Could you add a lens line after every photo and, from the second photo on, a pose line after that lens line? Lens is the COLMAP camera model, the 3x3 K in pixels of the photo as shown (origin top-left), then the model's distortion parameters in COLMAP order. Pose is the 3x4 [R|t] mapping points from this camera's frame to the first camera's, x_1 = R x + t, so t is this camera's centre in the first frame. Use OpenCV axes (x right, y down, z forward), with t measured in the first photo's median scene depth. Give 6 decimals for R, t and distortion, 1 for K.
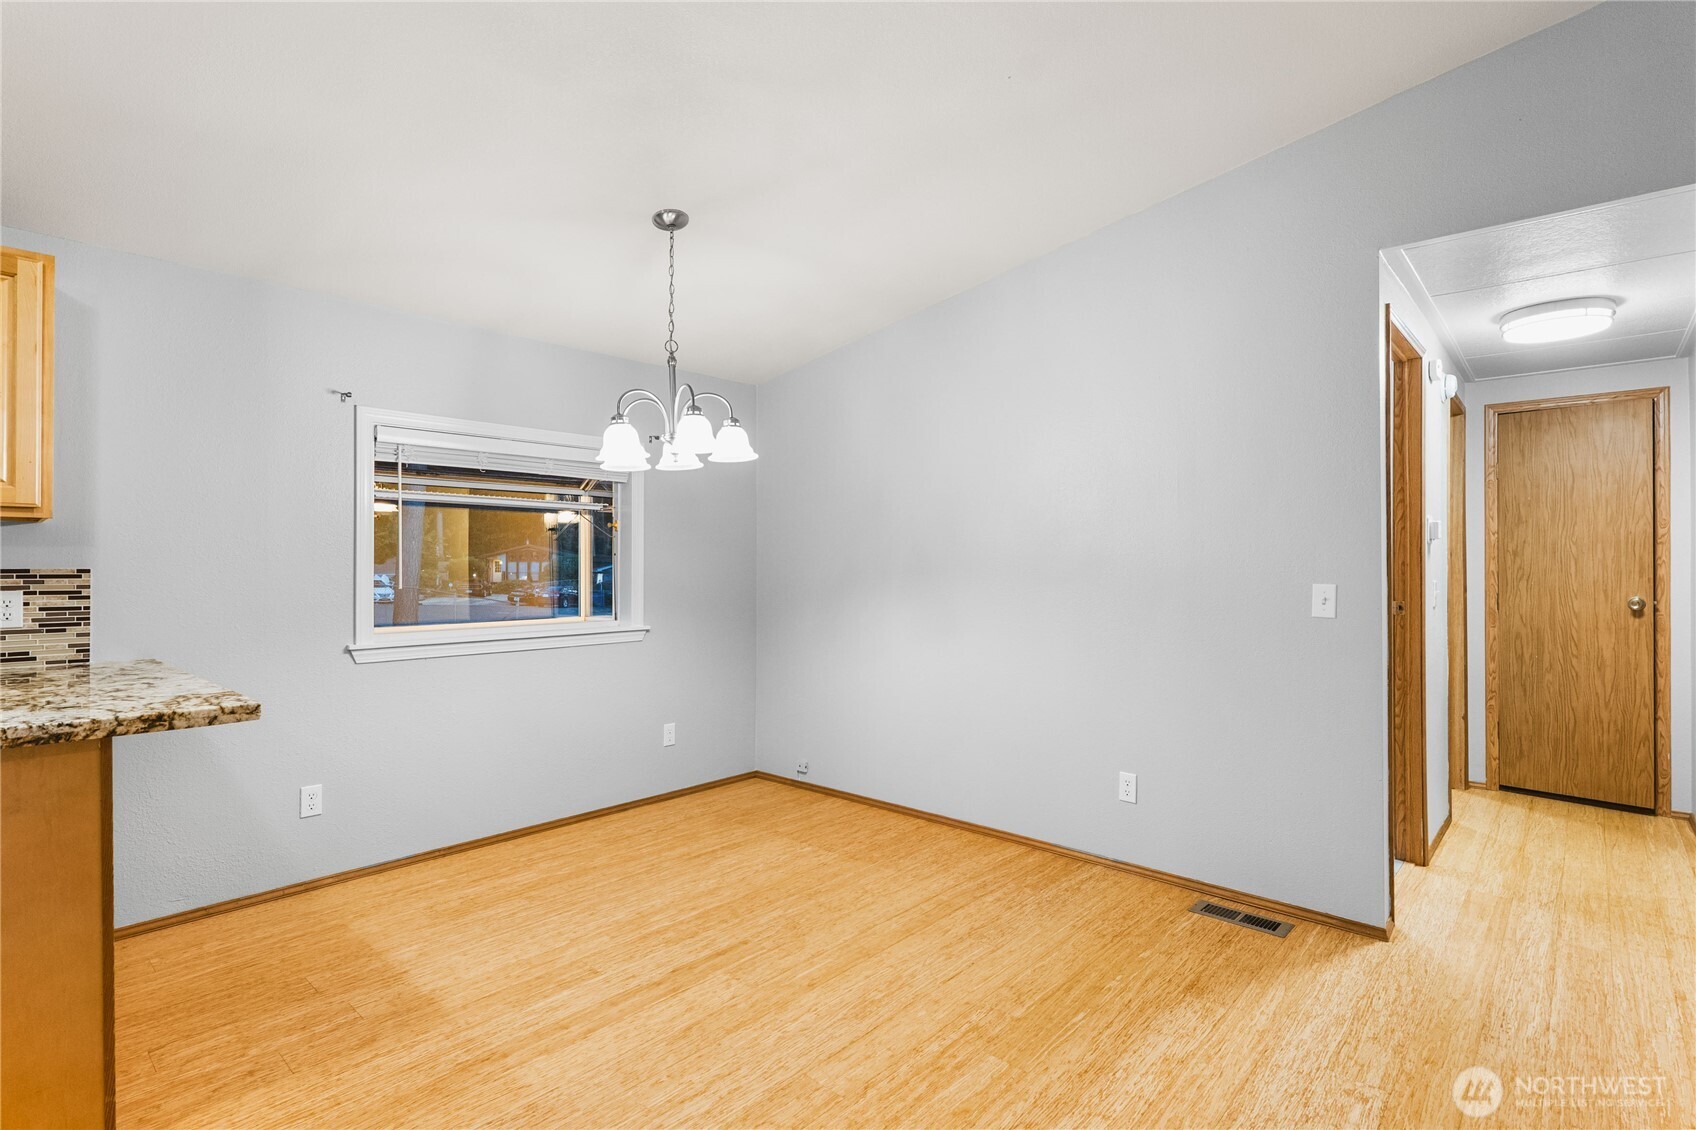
lens RADIAL K [[813.4, 0, 842.7], [0, 813.4, 560.2], [0, 0, 1]] dist [0.001751, 0.000380]
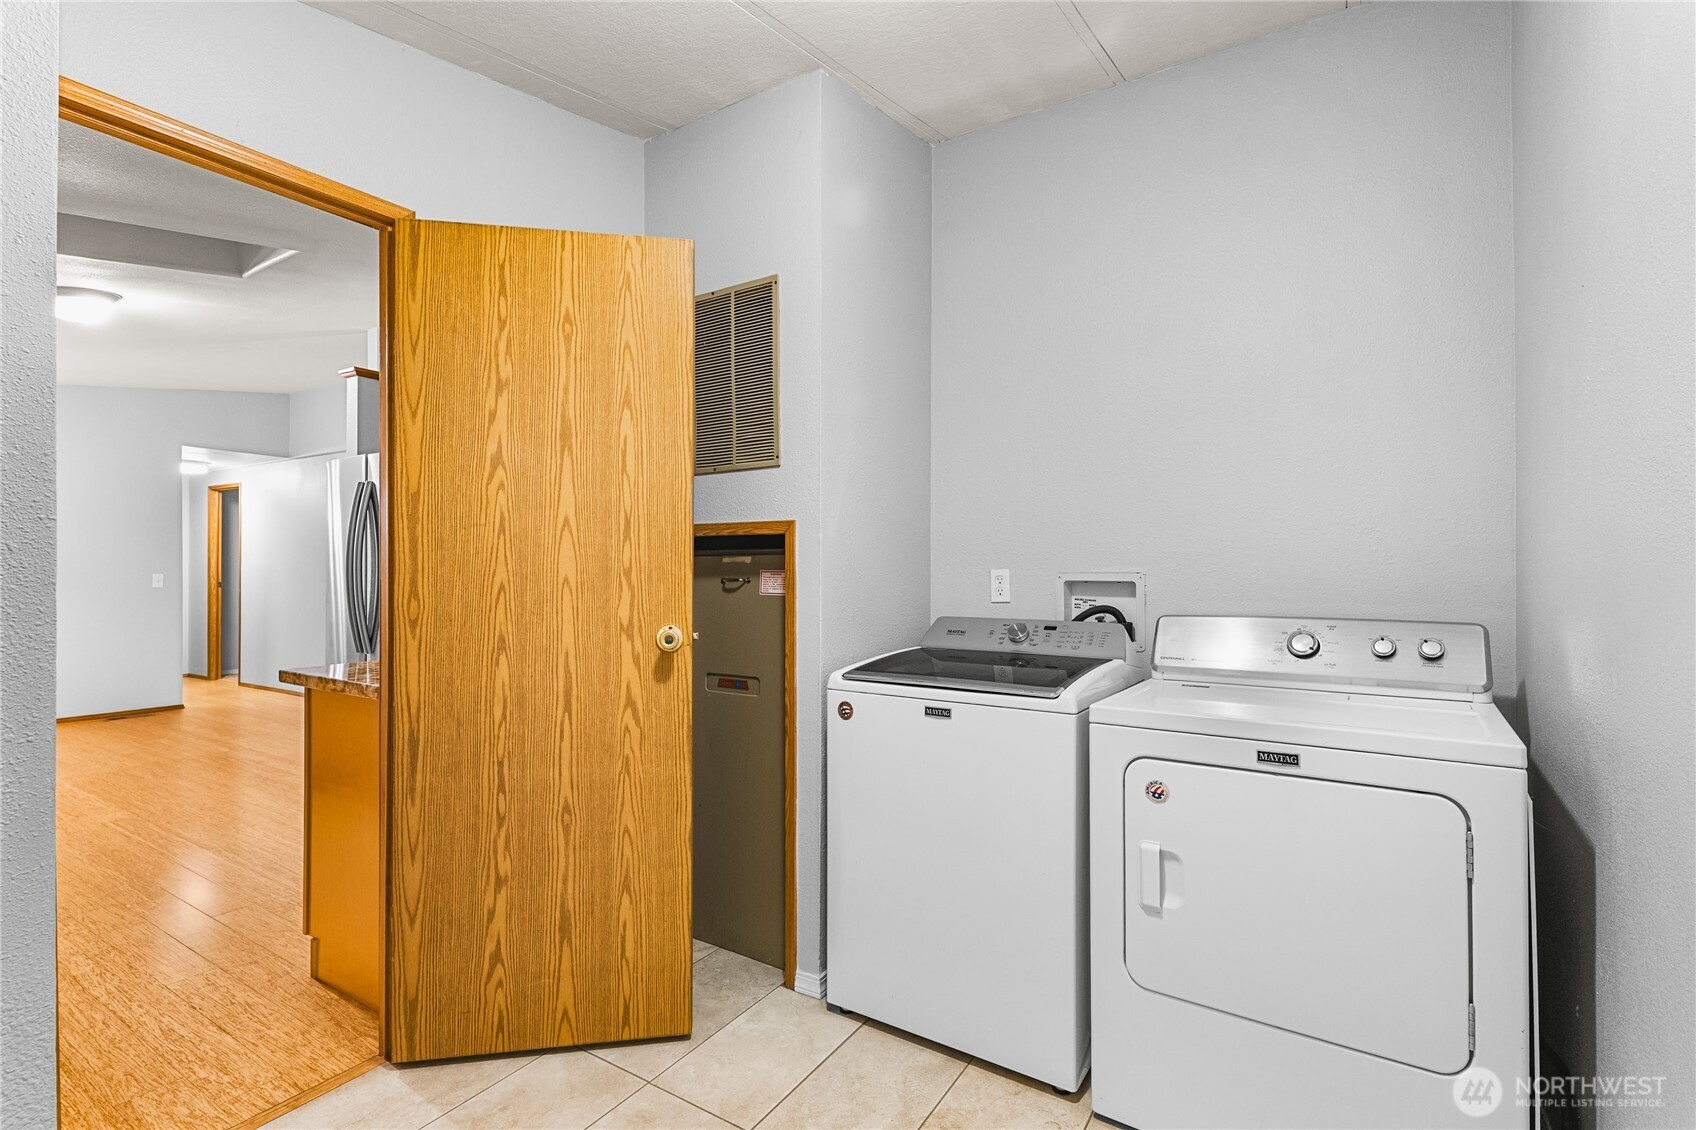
lens RADIAL K [[783.2, 0, 848.0], [0, 783.2, 565.0], [0, 0, 1]] dist [-0.000682, 0.000247]
pose [[-0.178796, 0.002551, 0.983883, -2.277125], [-0.007297, 0.999966, -0.003918, -0.004190], [-0.983859, -0.007880, -0.178771, -0.684404]]
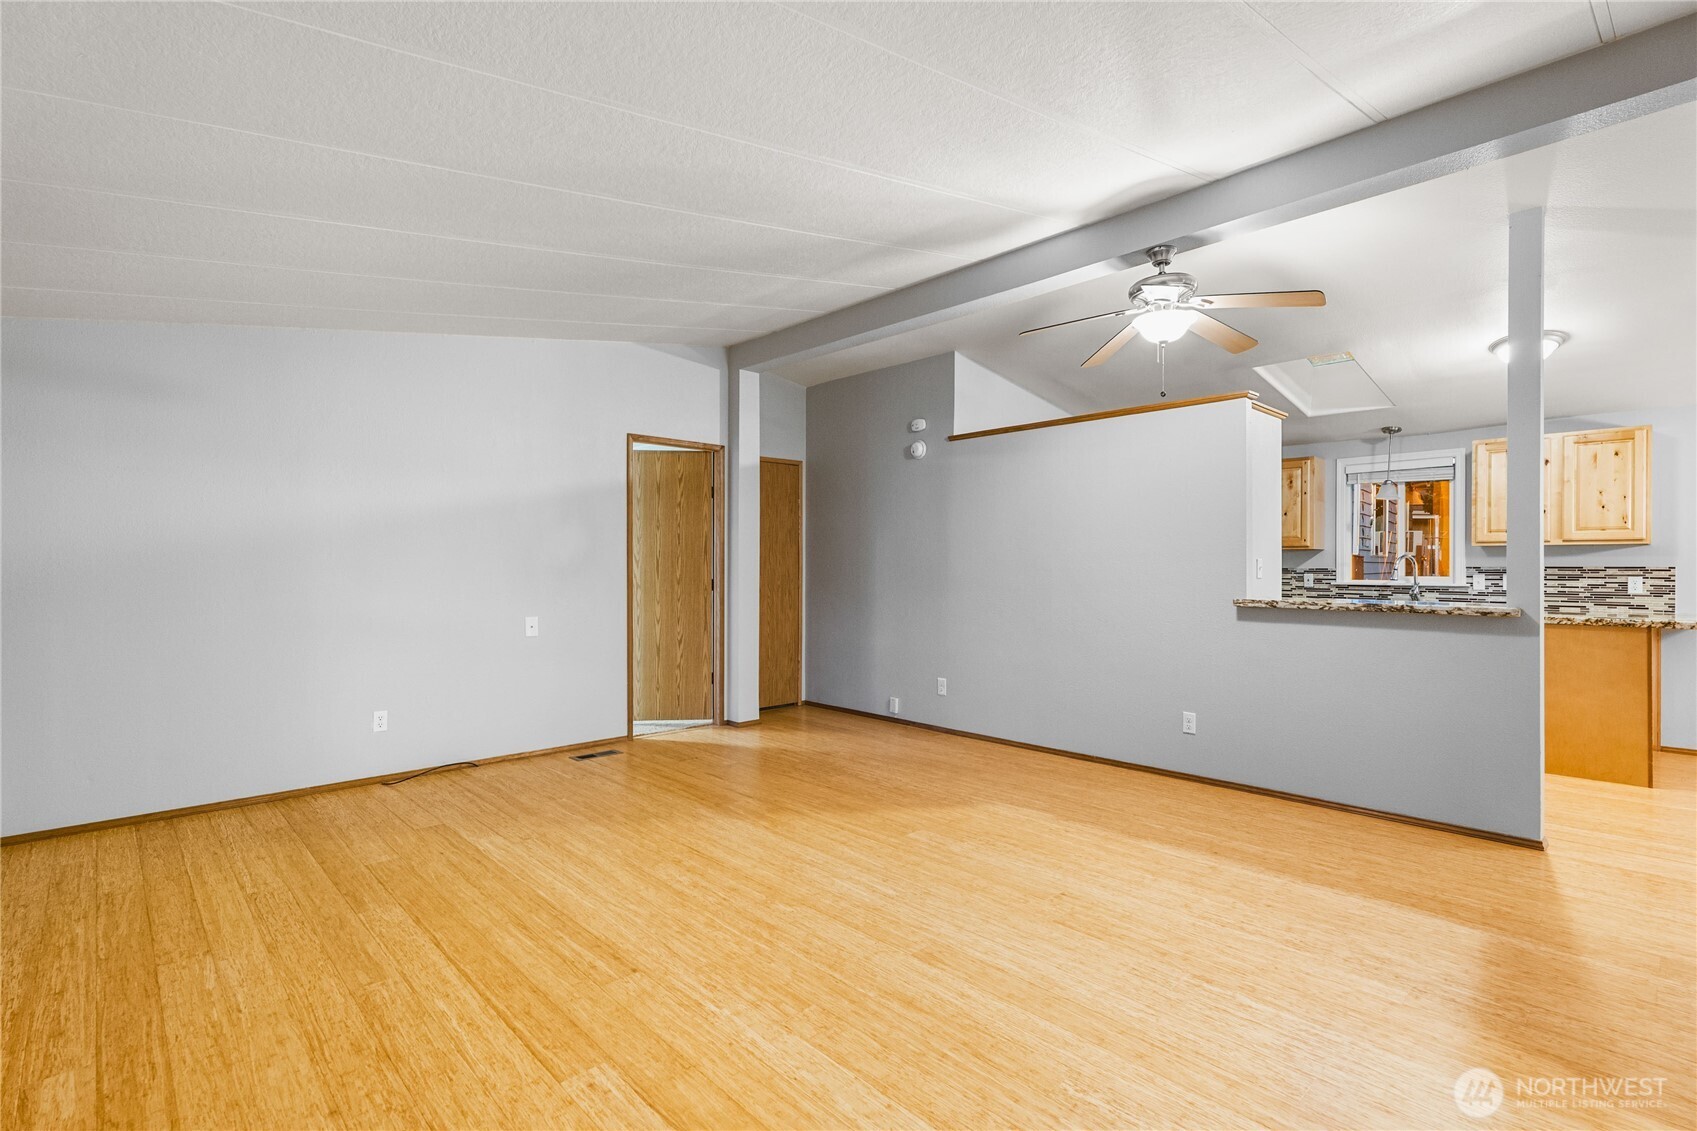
lens RADIAL K [[794.0, 0, 842.8], [0, 794.0, 566.2], [0, 0, 1]] dist [-0.004008, 0.000929]
pose [[-0.074747, 0.000742, -0.997202, 1.214086], [0.004959, 0.999988, 0.000372, -0.001820], [0.997190, -0.004918, -0.074750, -0.933380]]
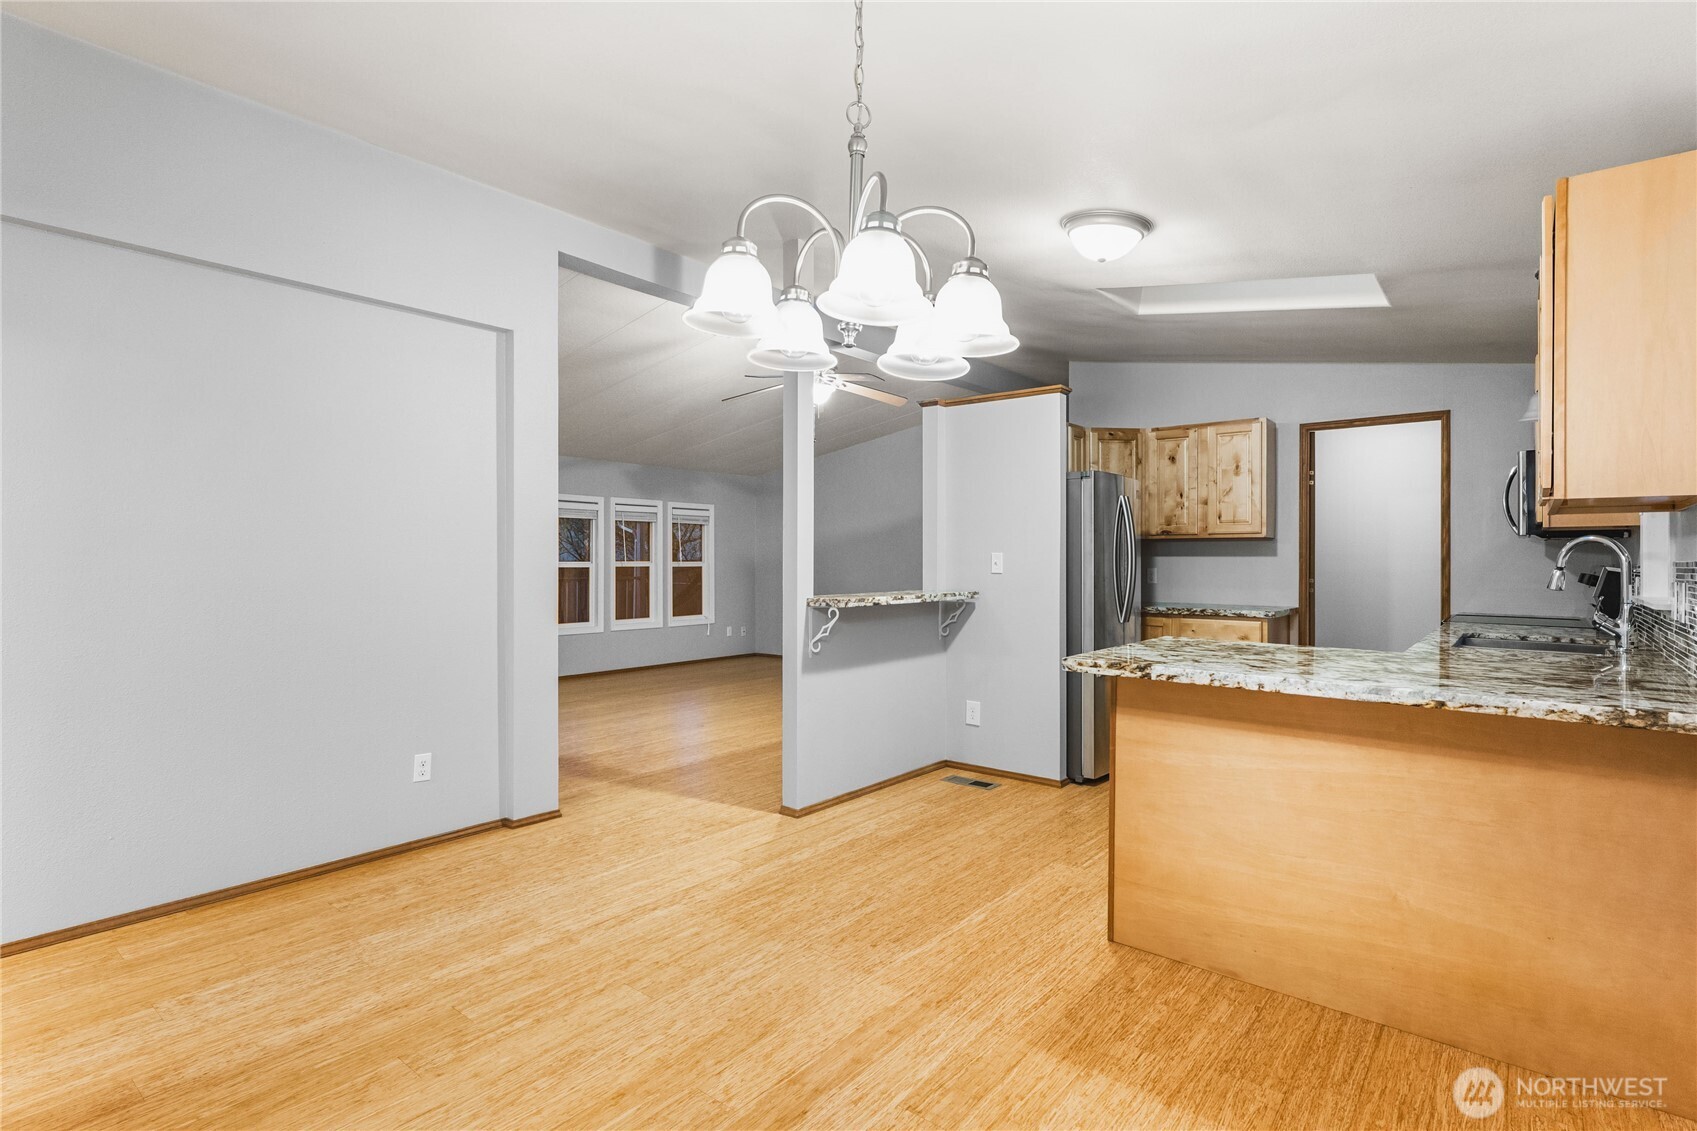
lens RADIAL K [[830.4, 0, 847.2], [0, 830.4, 563.6], [0, 0, 1]] dist [-0.000234, 0.000514]
pose [[-0.998299, -0.000199, -0.058310, -0.189340], [0.000000, 0.999994, -0.003422, 0.014778], [0.058310, -0.003416, -0.998293, 1.633250]]
